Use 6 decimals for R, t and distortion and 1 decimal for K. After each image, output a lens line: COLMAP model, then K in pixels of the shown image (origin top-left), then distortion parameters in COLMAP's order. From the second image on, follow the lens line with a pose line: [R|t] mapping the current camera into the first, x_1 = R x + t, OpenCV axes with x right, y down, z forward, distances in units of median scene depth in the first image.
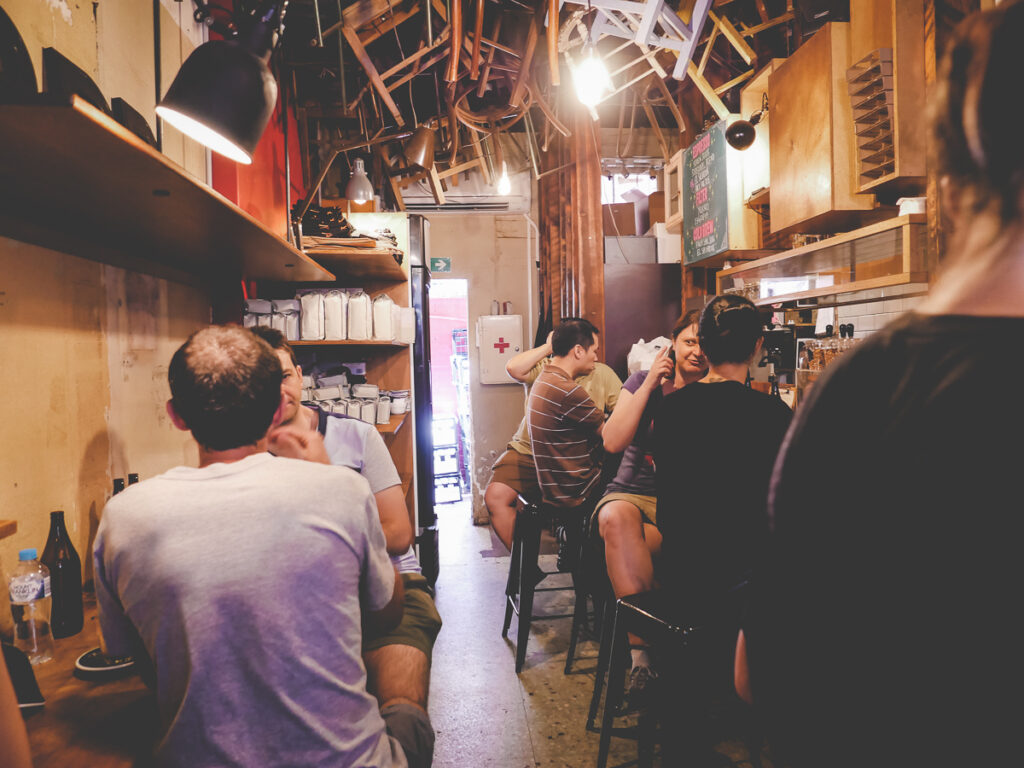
lens RADIAL K [[723.7, 0, 512.7], [0, 723.7, 384.3], [0, 0, 1]] dist [-0.033026, 0.009721]
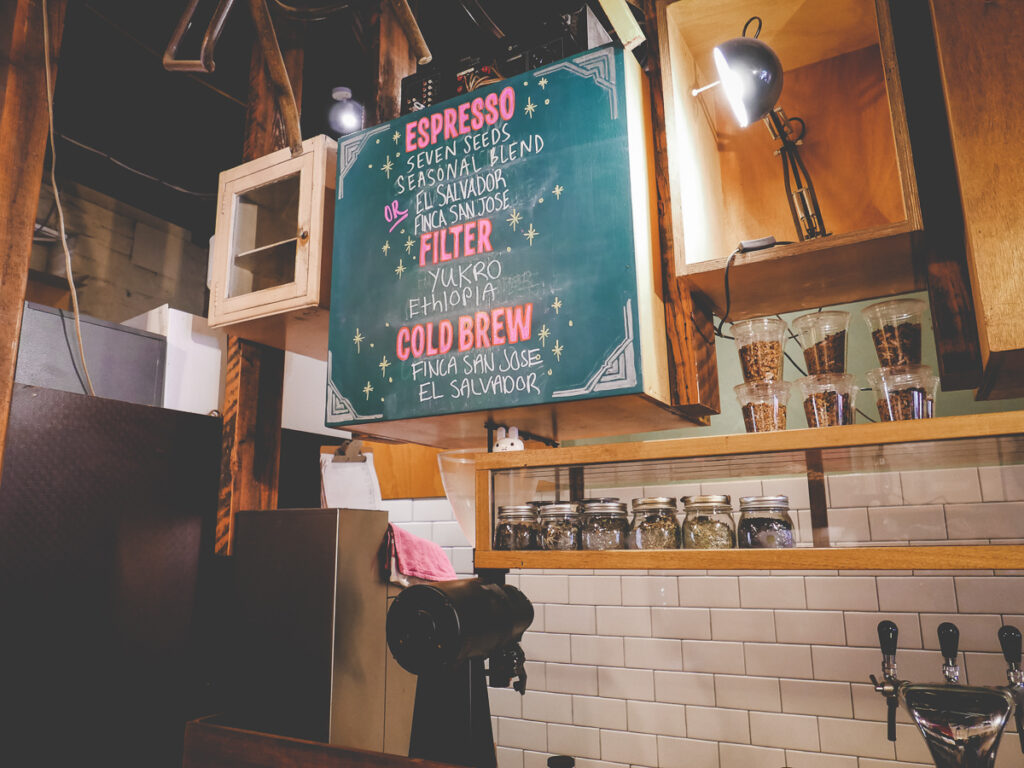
lens RADIAL K [[723.7, 0, 510.0], [0, 723.7, 385.2], [0, 0, 1]] dist [-0.033026, 0.009721]
pose [[0.563098, 0.197179, 0.802522, -0.001254], [0.024392, 0.966729, -0.254639, -0.083291], [-0.826030, 0.162961, 0.539554, 0.677139]]
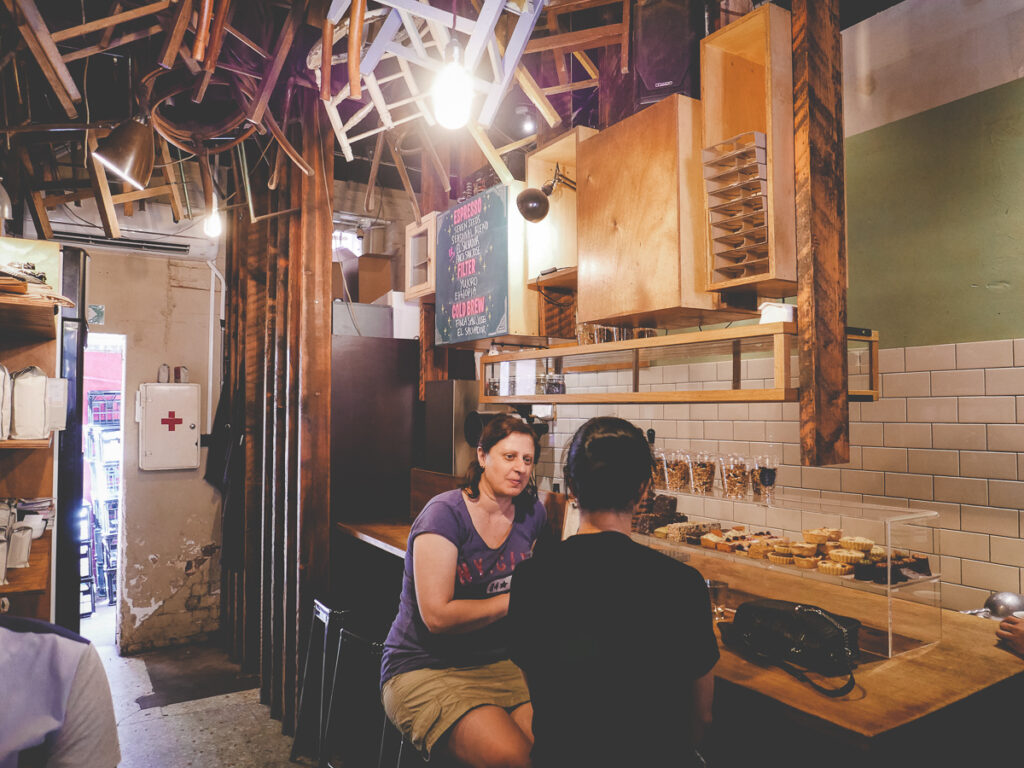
lens RADIAL K [[723.7, 0, 506.6], [0, 723.7, 383.9], [0, 0, 1]] dist [-0.033026, 0.009721]
pose [[0.889335, 0.040922, 0.455421, -0.071032], [-0.003553, 0.996576, -0.082609, -0.044495], [-0.457242, 0.071849, 0.886435, 0.190220]]
